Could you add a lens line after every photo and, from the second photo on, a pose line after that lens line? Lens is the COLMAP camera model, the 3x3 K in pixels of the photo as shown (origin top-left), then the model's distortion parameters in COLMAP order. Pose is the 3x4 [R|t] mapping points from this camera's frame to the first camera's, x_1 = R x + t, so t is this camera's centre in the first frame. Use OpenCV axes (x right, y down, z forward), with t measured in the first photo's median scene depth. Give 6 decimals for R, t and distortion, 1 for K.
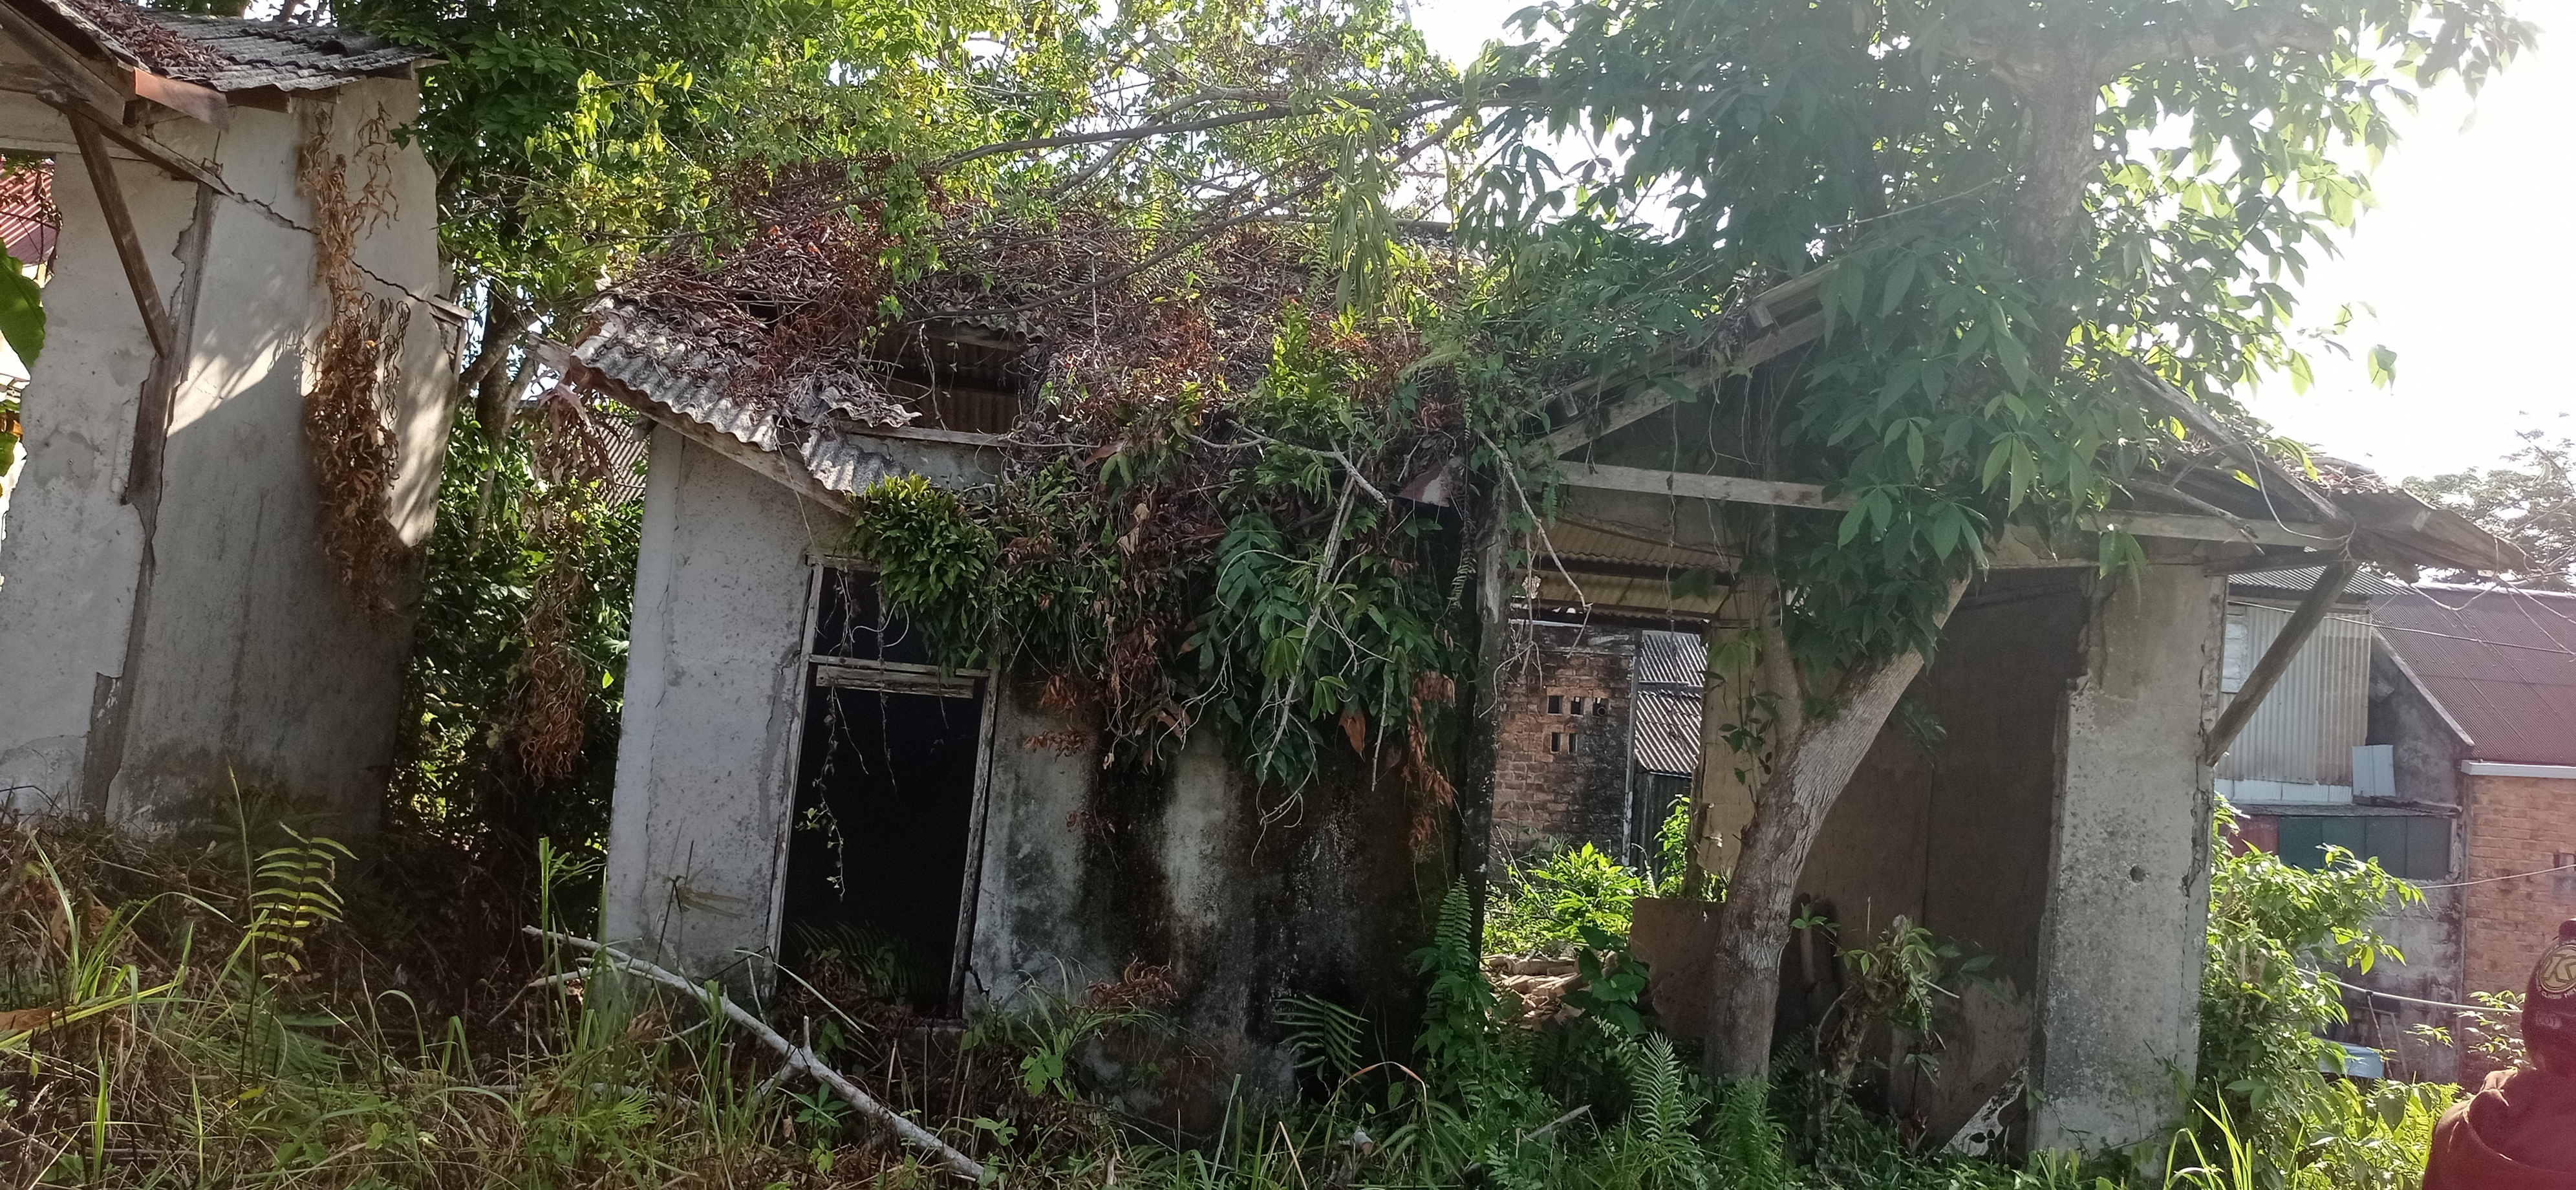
lens RADIAL K [[1927.2, 0, 1288.1], [0, 1927.2, 592.7], [0, 0, 1]] dist [0.012478, -0.001824]
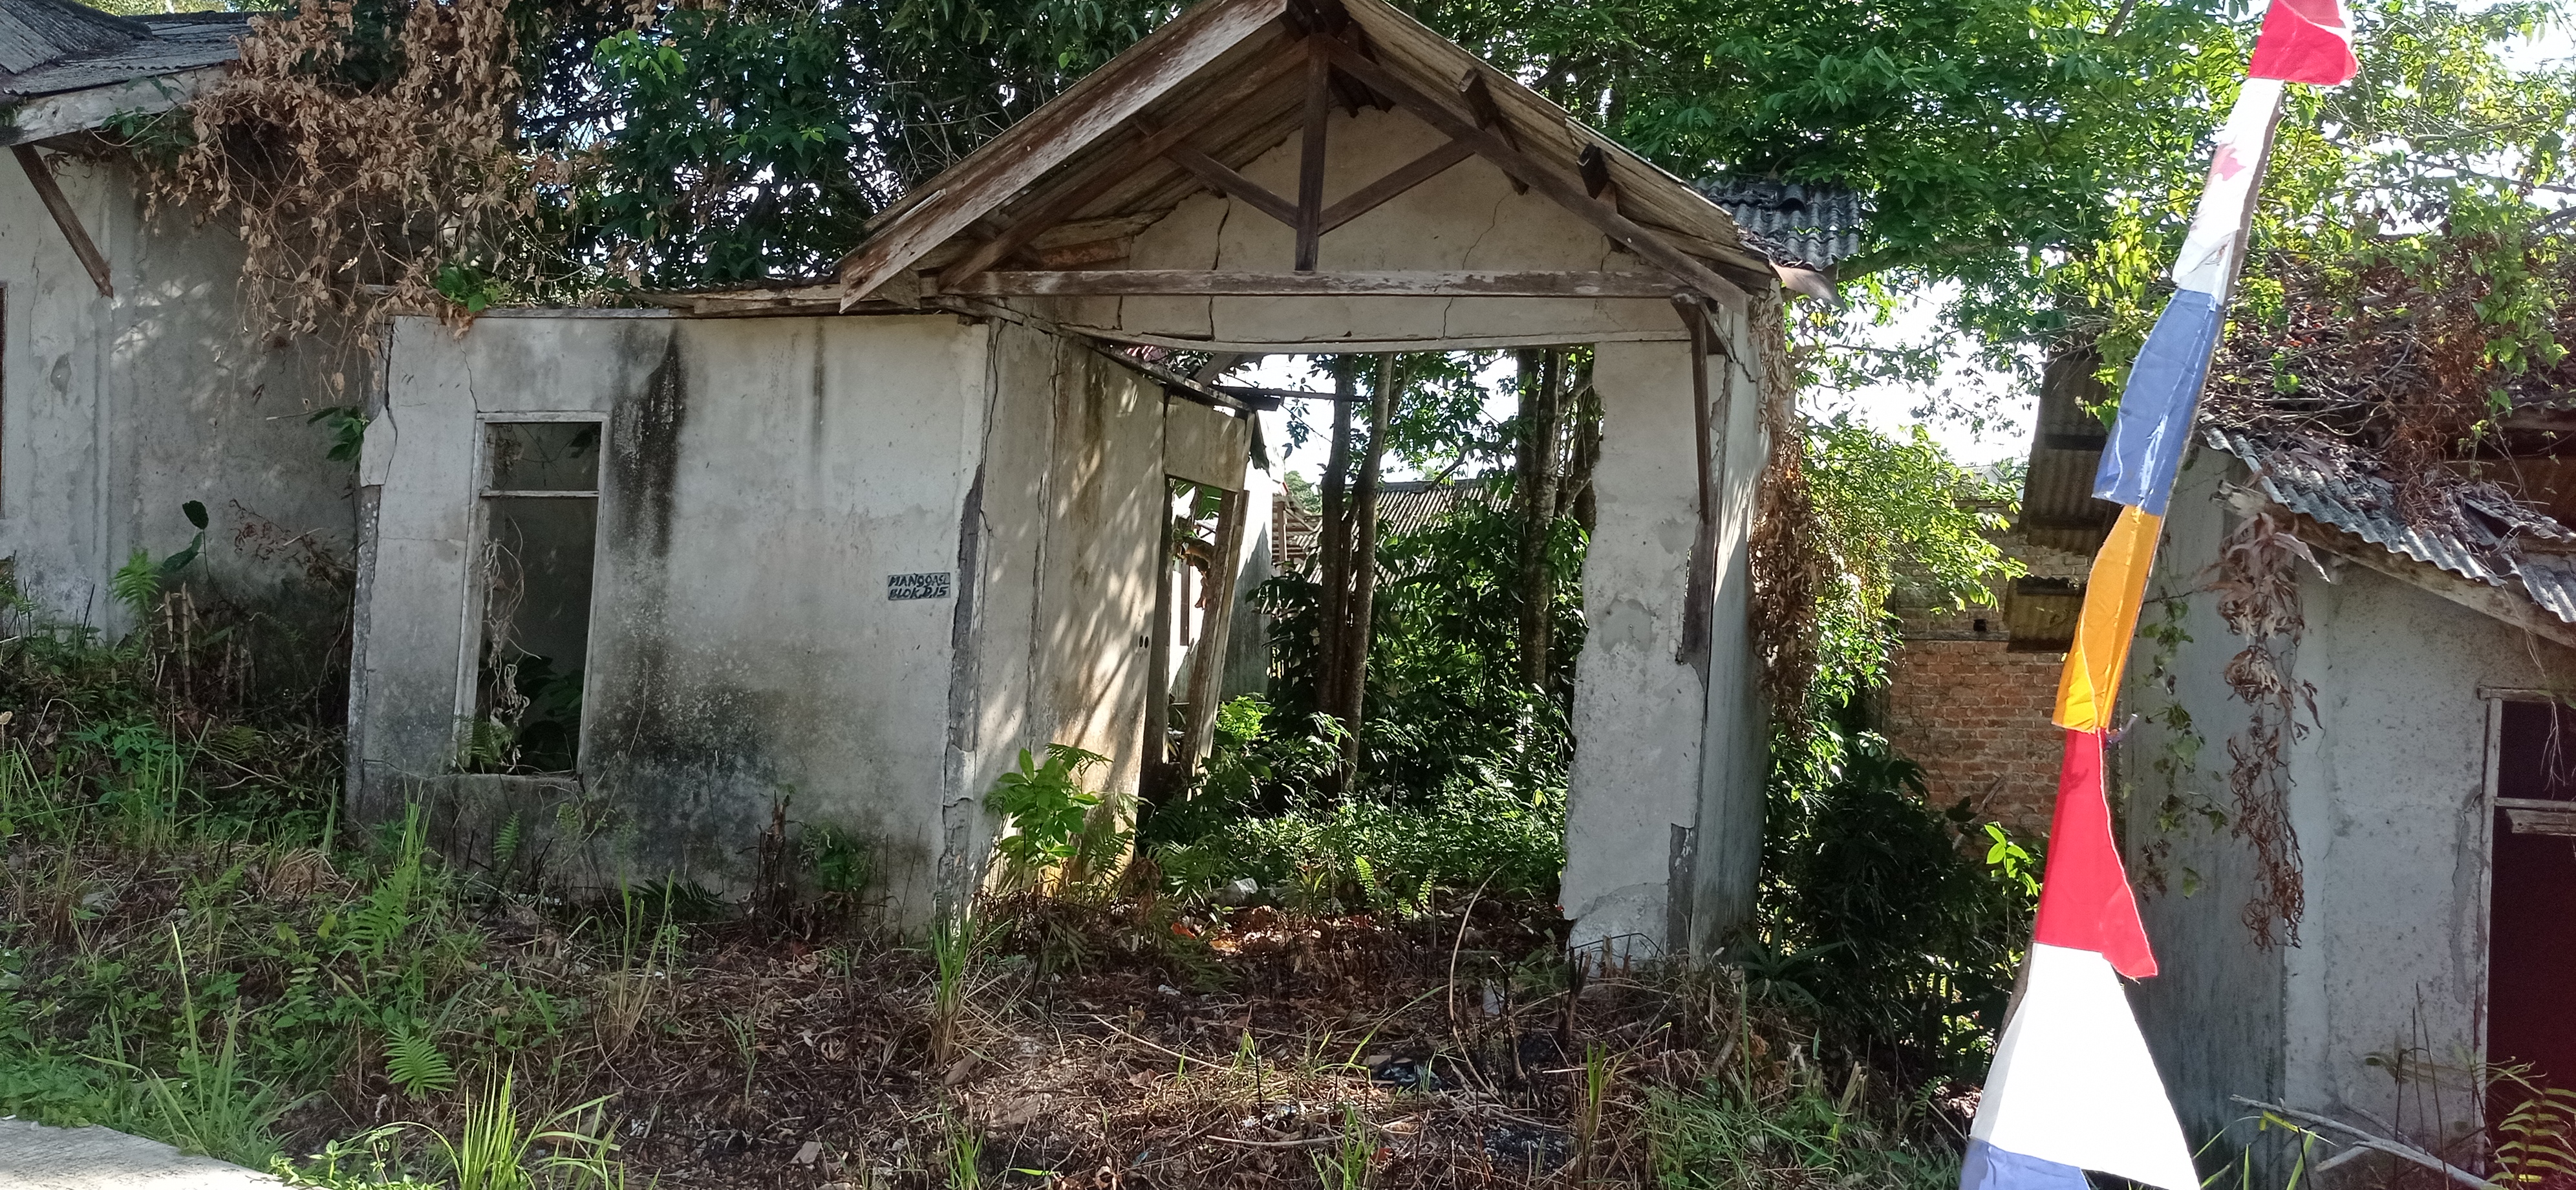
lens RADIAL K [[1927.2, 0, 1287.4], [0, 1927.2, 597.0], [0, 0, 1]] dist [0.012478, -0.001824]
pose [[0.919214, -0.064103, -0.388506, -0.412017], [0.060275, 0.997938, -0.022046, -0.076916], [0.389118, -0.003152, 0.921182, -0.064379]]
